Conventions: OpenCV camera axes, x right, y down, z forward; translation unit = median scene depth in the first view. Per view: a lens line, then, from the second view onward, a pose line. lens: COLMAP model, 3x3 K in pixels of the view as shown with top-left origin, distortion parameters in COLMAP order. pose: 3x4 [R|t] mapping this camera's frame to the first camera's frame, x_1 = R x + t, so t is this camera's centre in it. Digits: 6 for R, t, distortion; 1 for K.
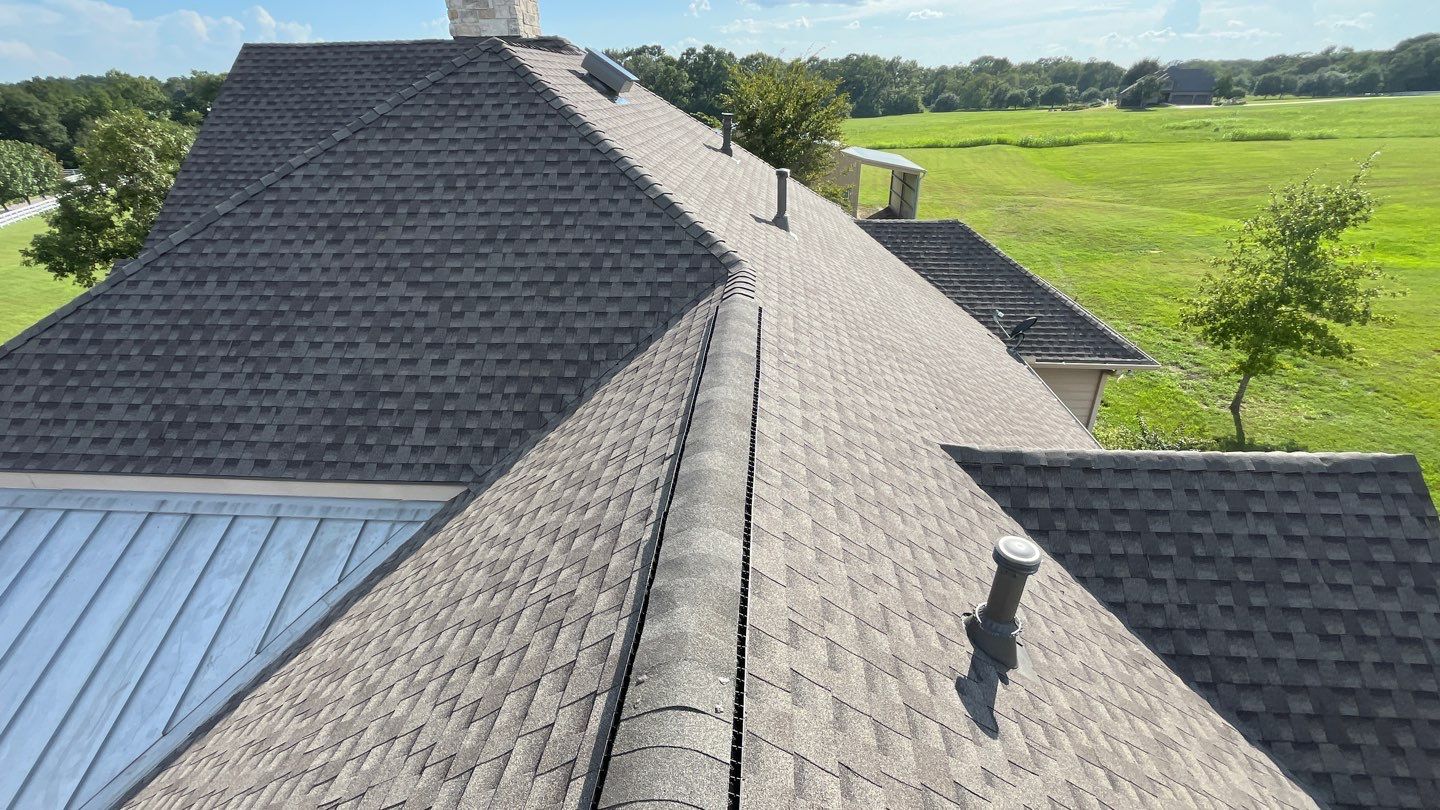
lens RADIAL K [[642.3, 0, 717.4], [0, 642.3, 405.7], [0, 0, 1]] dist [-0.003630, 0.000320]
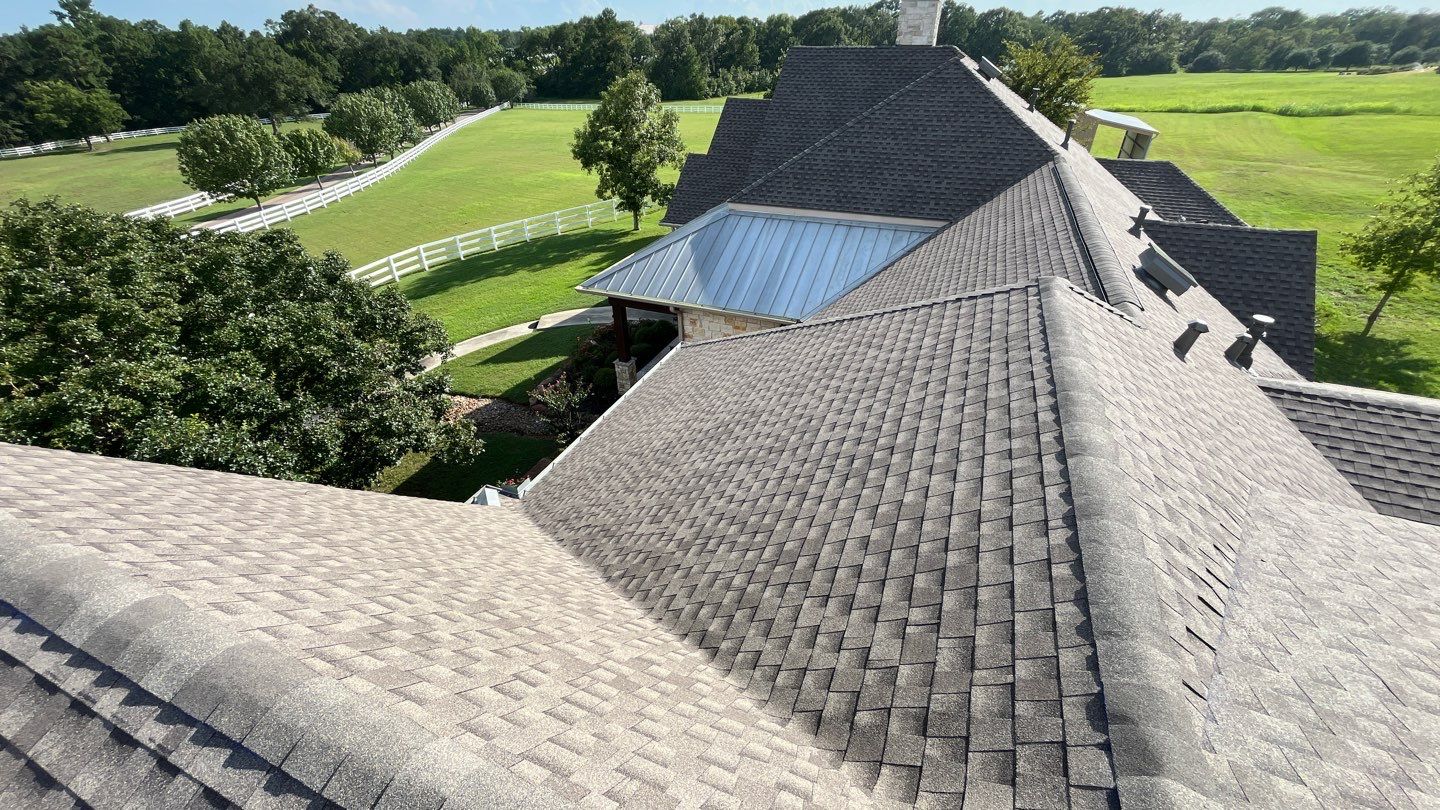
lens RADIAL K [[580.6, 0, 720.0], [0, 580.6, 405.0], [0, 0, 1]] dist [-0.002167, 0.000549]
pose [[0.950346, 0.170120, -0.260581, -0.034599], [-0.142919, 0.982416, 0.120138, 0.049647], [0.276437, -0.076931, 0.957948, -0.123706]]
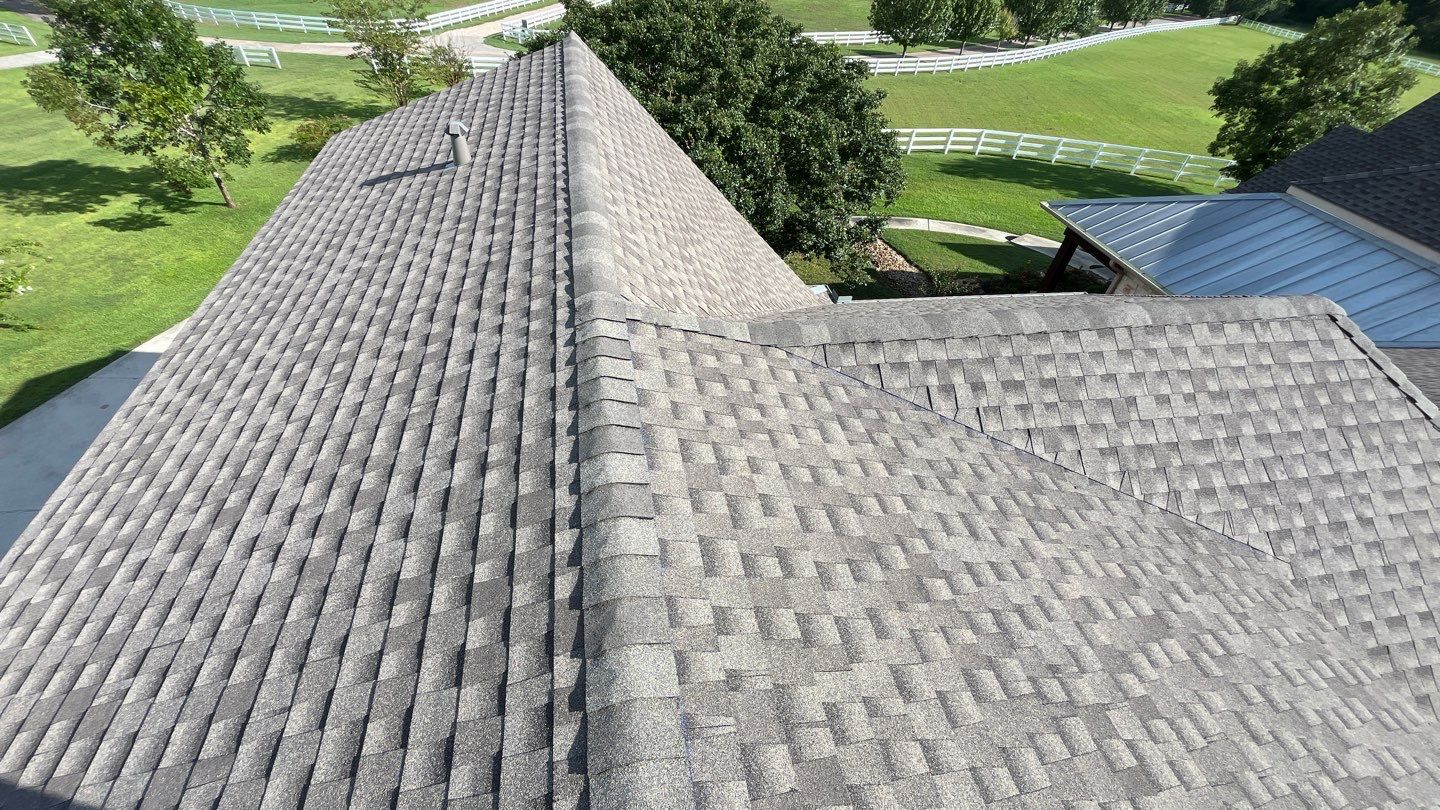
lens RADIAL K [[580.6, 0, 720.0], [0, 580.6, 405.0], [0, 0, 1]] dist [-0.002167, 0.000549]
pose [[0.273951, 0.681190, -0.678919, 0.004926], [-0.508842, 0.701688, 0.498712, 0.047087], [0.816107, 0.208839, 0.538847, -0.123990]]
